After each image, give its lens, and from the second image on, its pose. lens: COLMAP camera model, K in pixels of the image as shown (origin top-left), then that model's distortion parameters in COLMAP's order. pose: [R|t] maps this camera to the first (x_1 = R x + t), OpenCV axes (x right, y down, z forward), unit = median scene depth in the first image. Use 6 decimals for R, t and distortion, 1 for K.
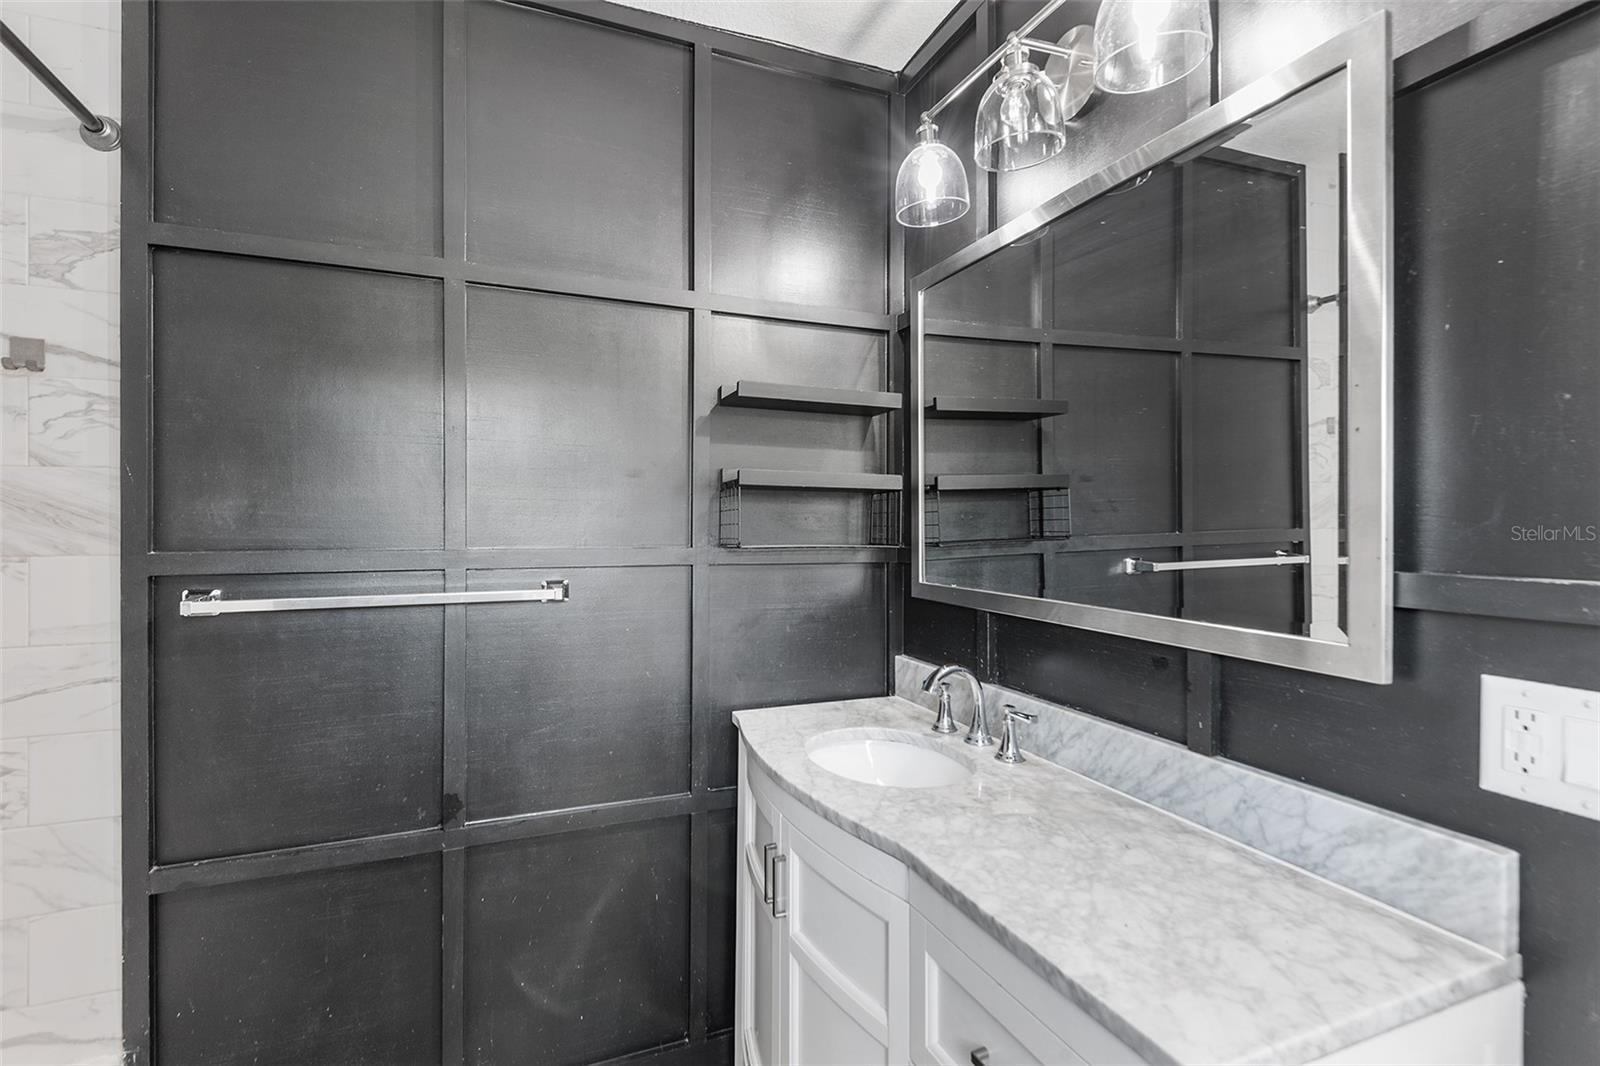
lens RADIAL K [[732.5, 0, 792.4], [0, 732.5, 530.1], [0, 0, 1]] dist [0.023725, -0.010634]
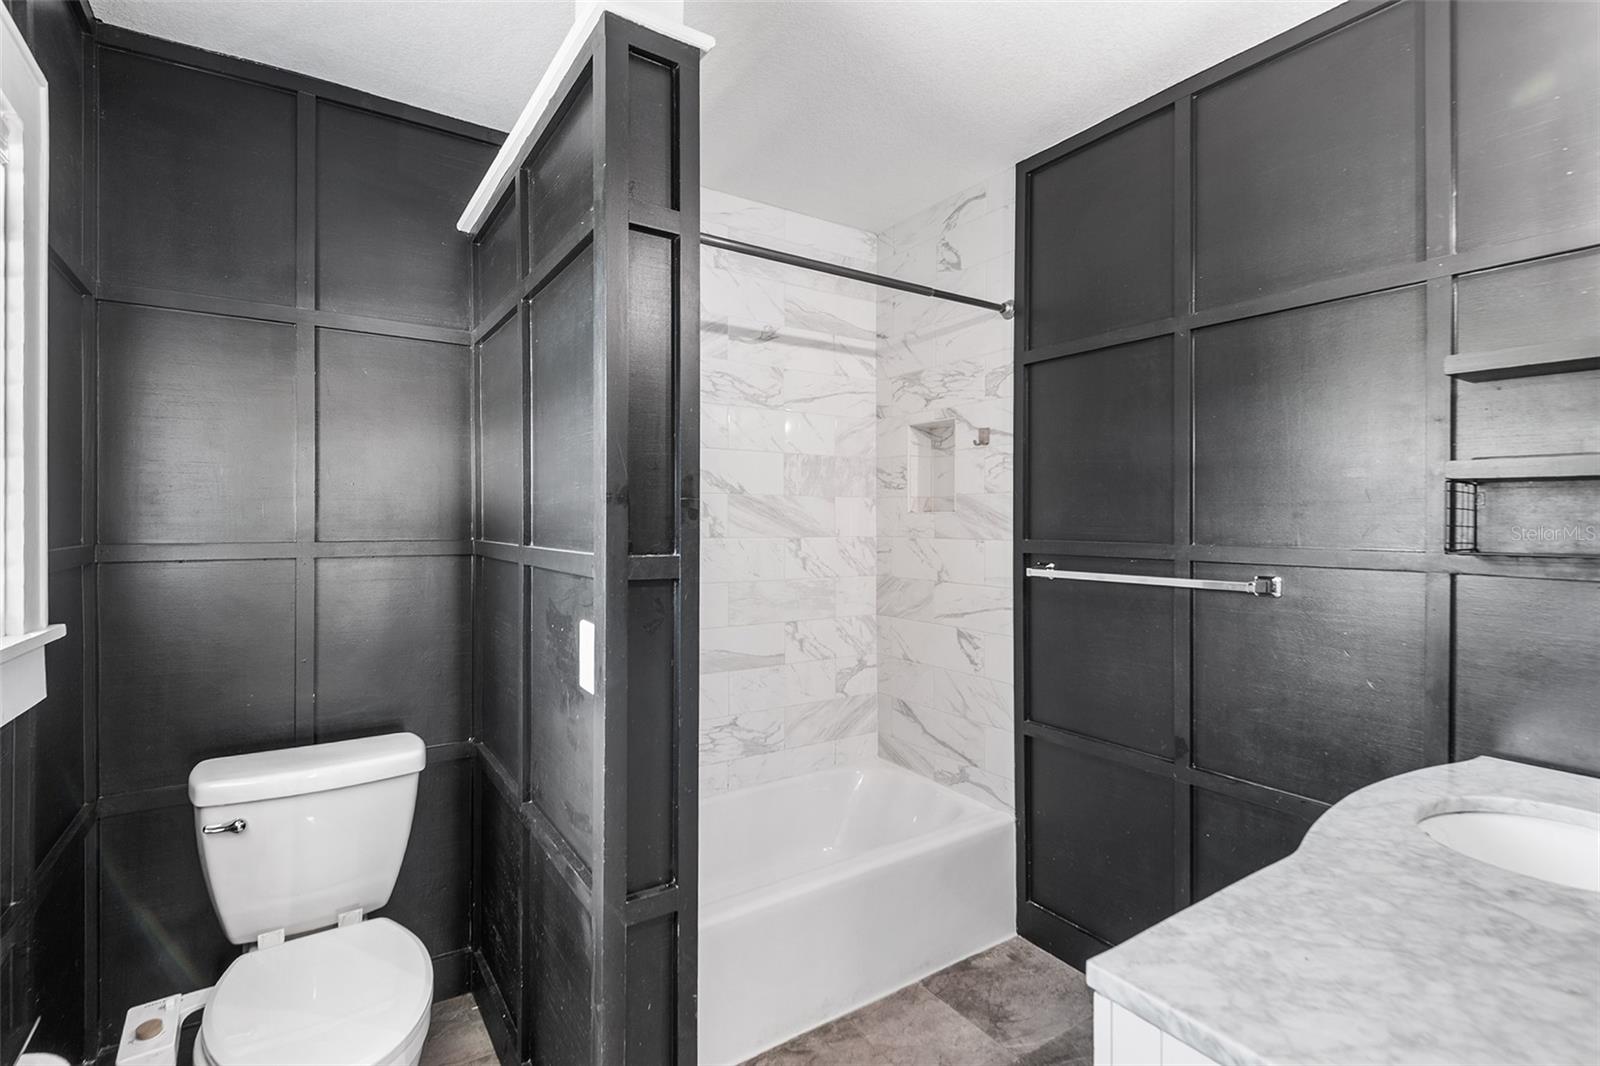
lens RADIAL K [[732.5, 0, 792.4], [0, 732.5, 530.1], [0, 0, 1]] dist [0.023725, -0.010634]
pose [[0.210640, 0.012043, -0.977489, 0.755243], [-0.005587, 0.999923, 0.011115, -0.009236], [0.977548, 0.003120, 0.210691, 0.101225]]
